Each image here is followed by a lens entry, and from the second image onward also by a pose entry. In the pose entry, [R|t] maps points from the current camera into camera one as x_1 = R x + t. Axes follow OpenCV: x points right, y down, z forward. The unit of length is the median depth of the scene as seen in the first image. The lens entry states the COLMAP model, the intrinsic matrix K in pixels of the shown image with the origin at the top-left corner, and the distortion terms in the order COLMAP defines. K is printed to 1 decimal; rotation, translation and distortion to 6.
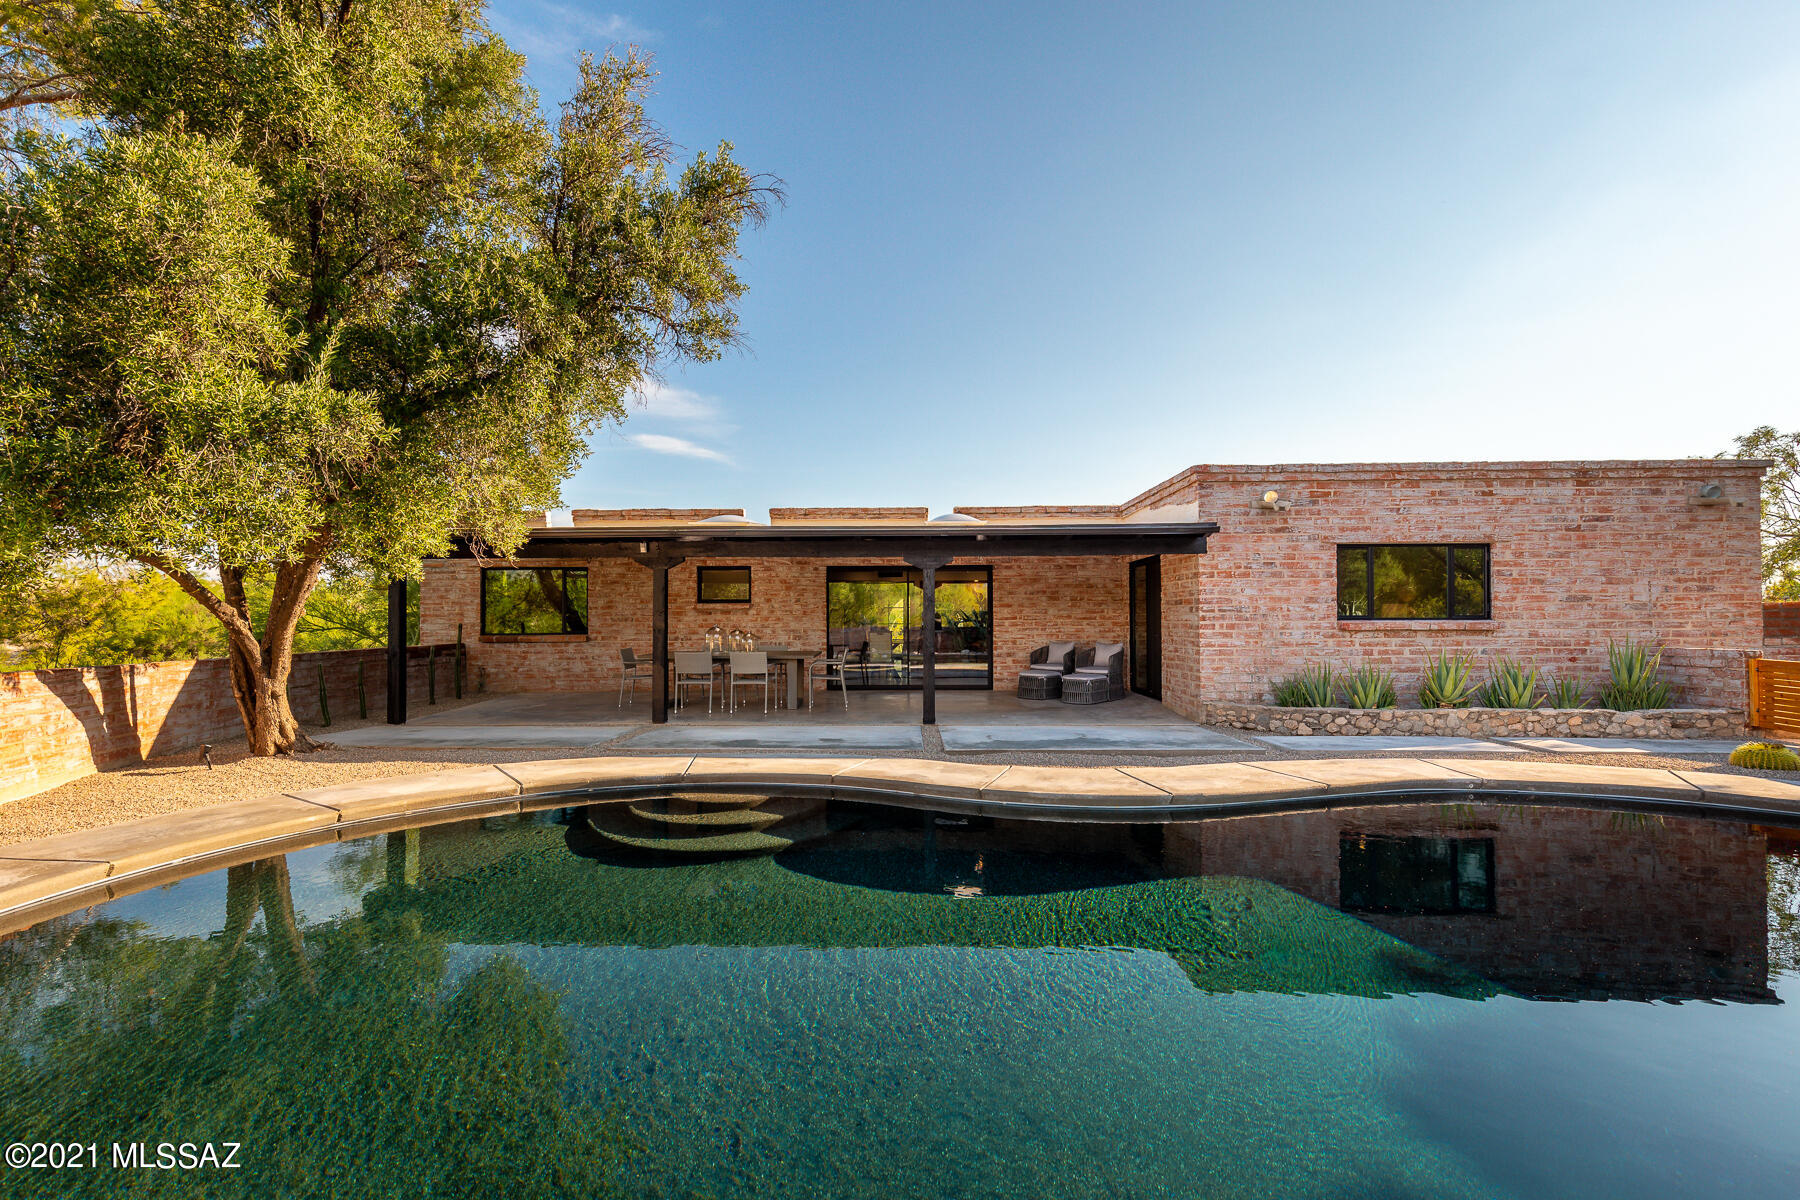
lens RADIAL K [[844.2, 0, 901.1], [0, 844.2, 603.9], [0, 0, 1]] dist [0.020987, 0.000388]
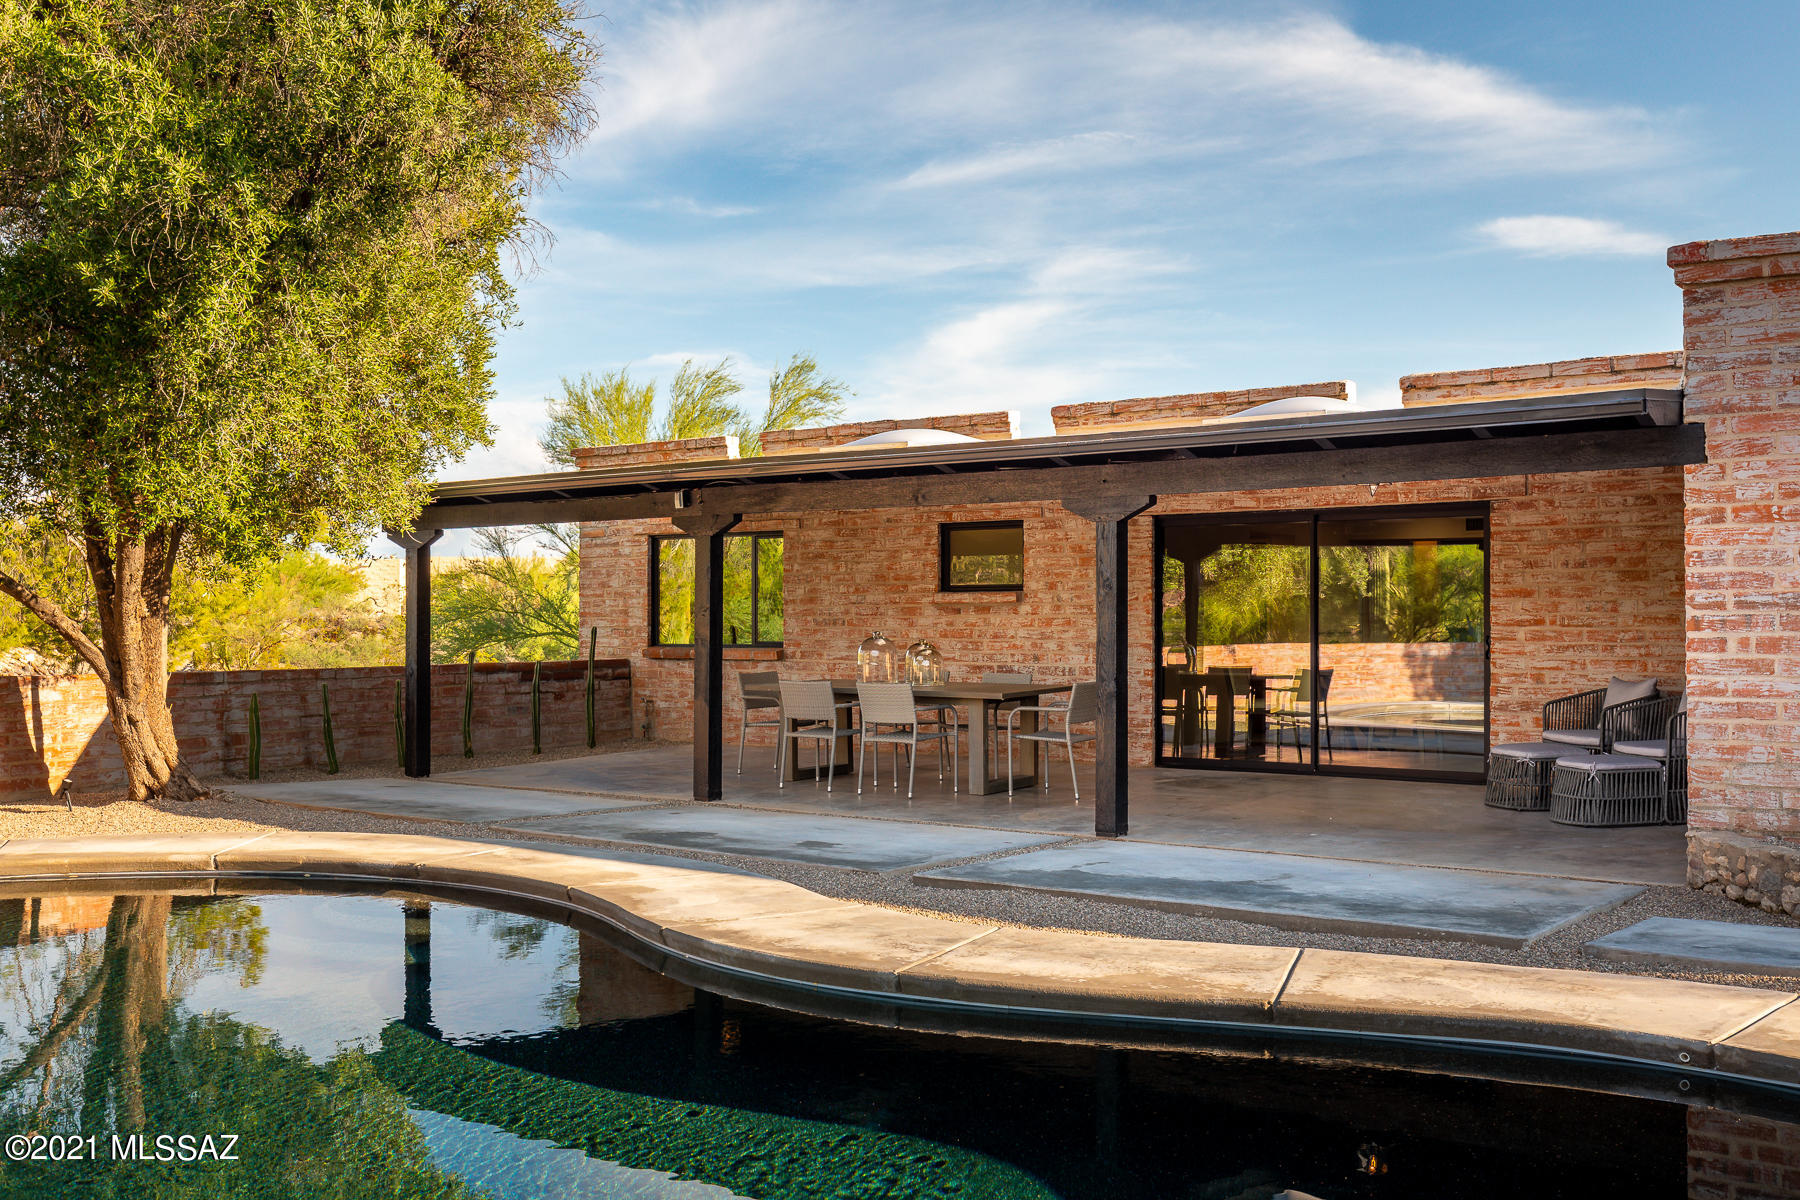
lens RADIAL K [[1827.1, 0, 900.2], [0, 1827.1, 596.1], [0, 0, 1]] dist [0.013793, 0.000000]
pose [[0.803250, -0.004950, -0.595622, 0.495796], [0.007685, 0.999968, 0.002052, -0.000990], [0.595593, -0.006226, 0.803262, 0.063144]]
